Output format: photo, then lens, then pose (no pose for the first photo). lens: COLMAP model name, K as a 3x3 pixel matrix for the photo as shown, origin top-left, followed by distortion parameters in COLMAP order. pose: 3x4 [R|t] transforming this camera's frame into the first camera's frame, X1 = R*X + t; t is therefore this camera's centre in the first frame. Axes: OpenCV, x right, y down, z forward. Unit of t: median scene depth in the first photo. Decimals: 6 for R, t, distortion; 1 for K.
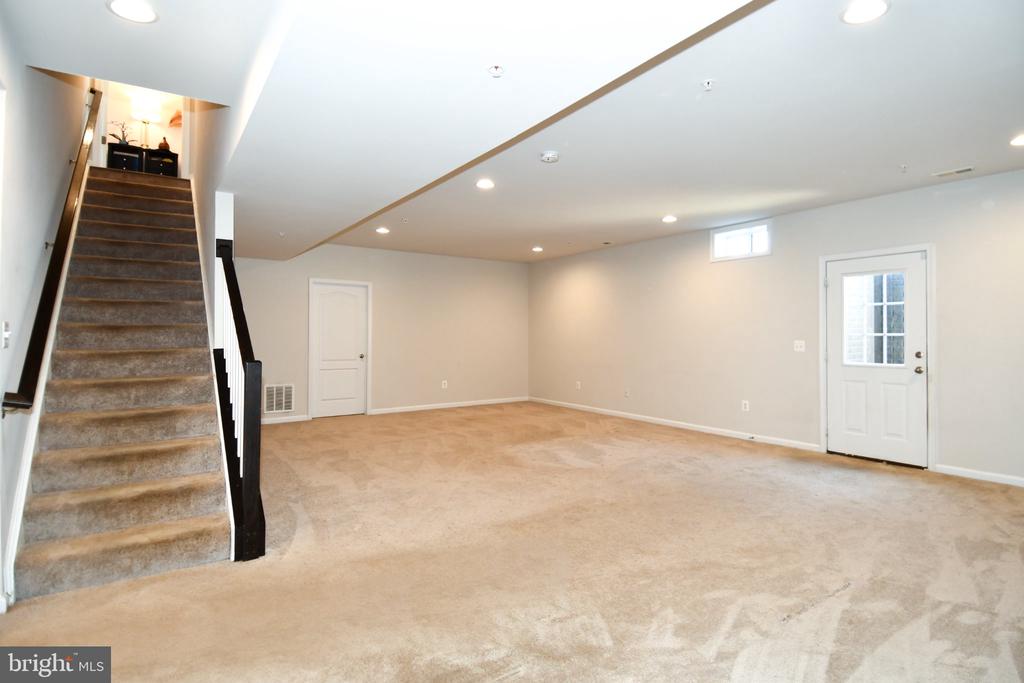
lens RADIAL K [[545.0, 0, 517.0], [0, 545.0, 337.4], [0, 0, 1]] dist [0.000548, -0.001195]
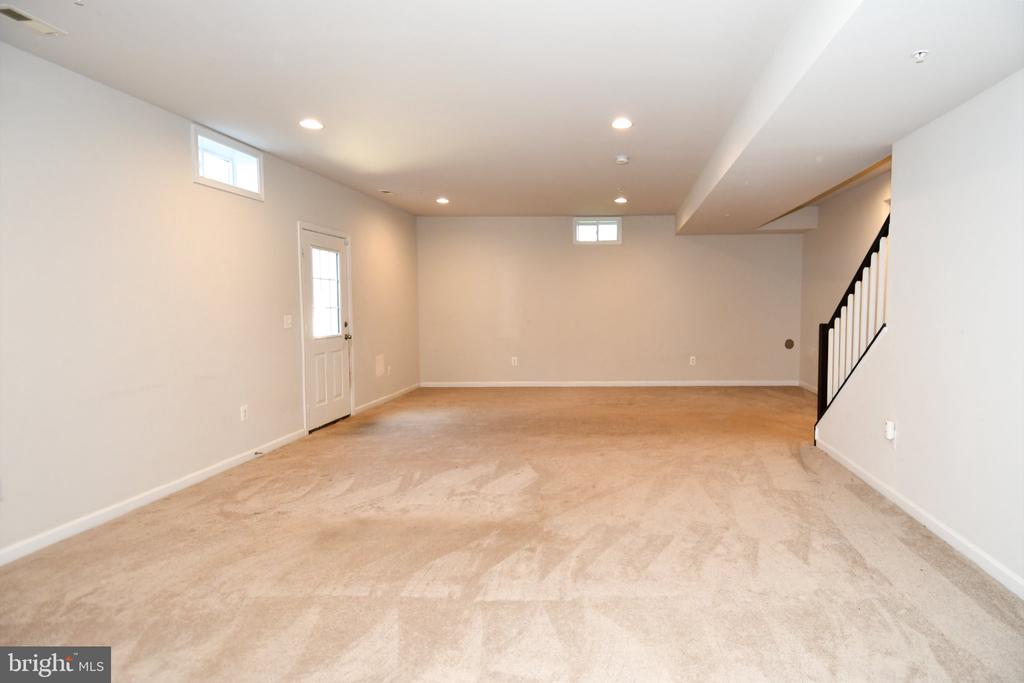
lens RADIAL K [[545.0, 0, 517.0], [0, 545.0, 337.4], [0, 0, 1]] dist [0.000548, -0.001195]
pose [[-0.718936, -0.031069, 0.694382, -0.336679], [0.018061, 0.997828, 0.063345, -0.007702], [-0.694842, 0.058082, -0.716813, 1.419827]]
